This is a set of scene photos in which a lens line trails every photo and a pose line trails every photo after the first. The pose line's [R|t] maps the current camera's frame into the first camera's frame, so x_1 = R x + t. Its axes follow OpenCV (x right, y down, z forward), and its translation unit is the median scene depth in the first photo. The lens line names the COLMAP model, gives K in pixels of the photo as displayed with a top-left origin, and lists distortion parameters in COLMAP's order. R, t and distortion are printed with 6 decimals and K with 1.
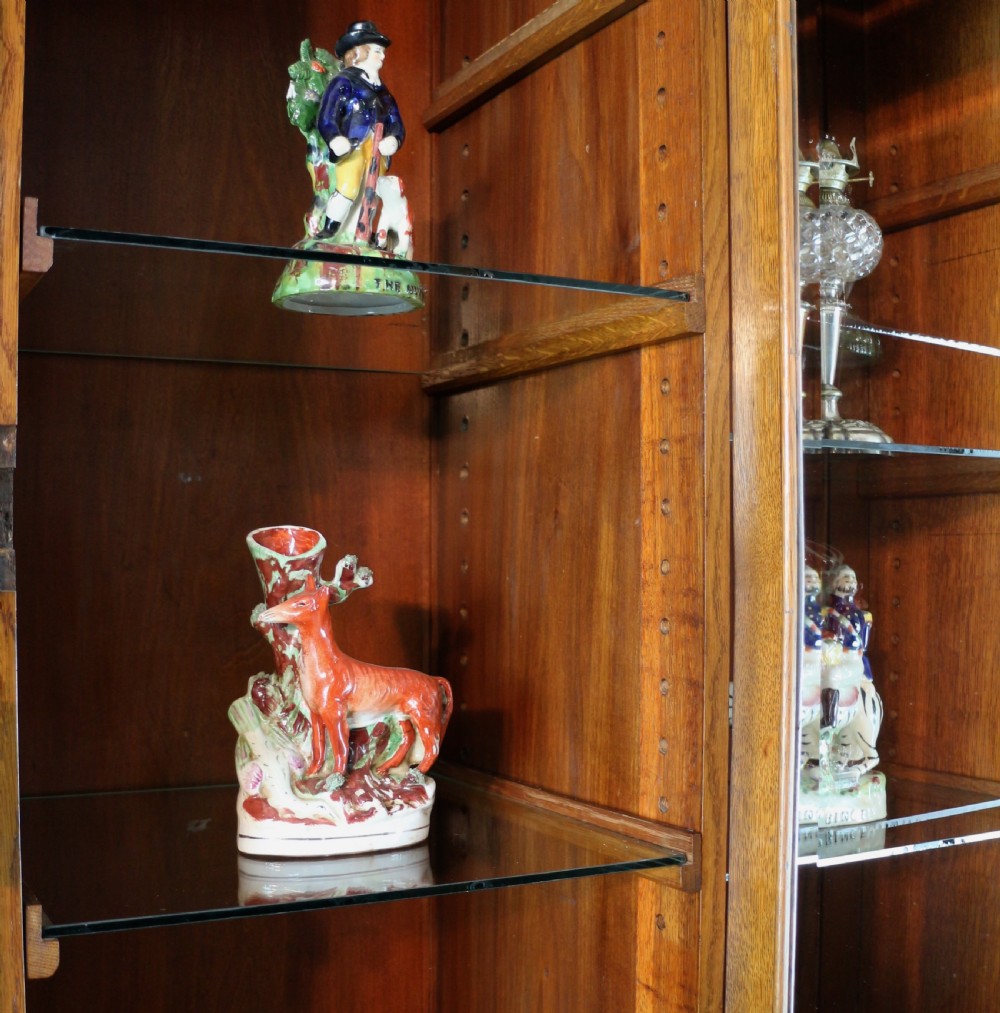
lens RADIAL K [[1448.6, 0, 496.3], [0, 1448.6, 511.6], [0, 0, 1]] dist [-0.087645, 0.000000]
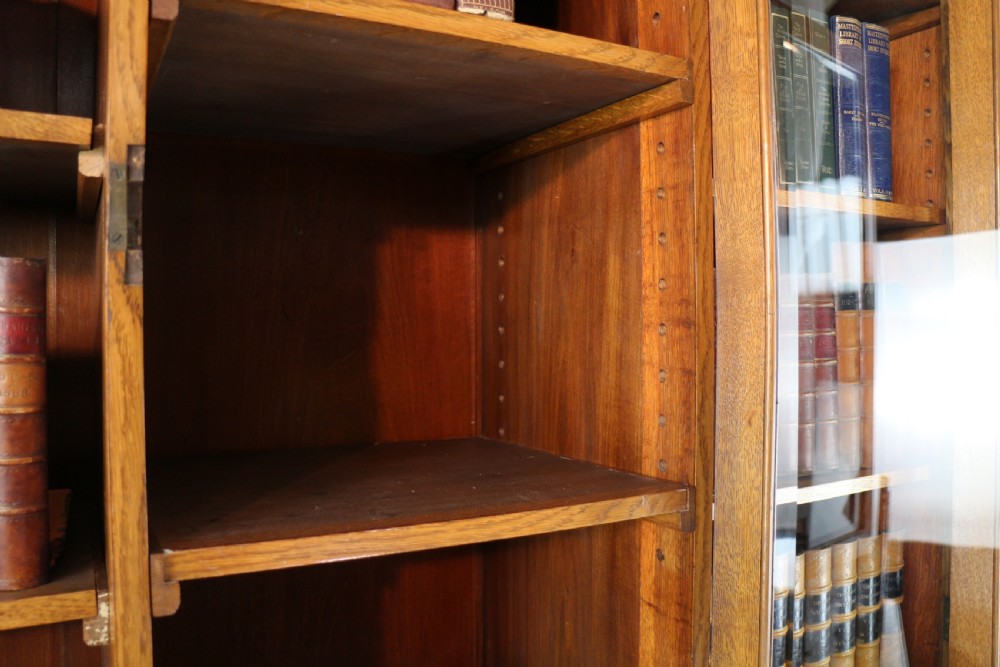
lens RADIAL K [[837.0, 0, 519.1], [0, 837.0, 297.6], [0, 0, 1]] dist [-0.094981, 0.008164]
pose [[0.999507, -0.005097, 0.030979, -0.036310], [0.005358, 0.999951, -0.008356, 0.054959], [-0.030935, 0.008518, 0.999485, 0.241516]]
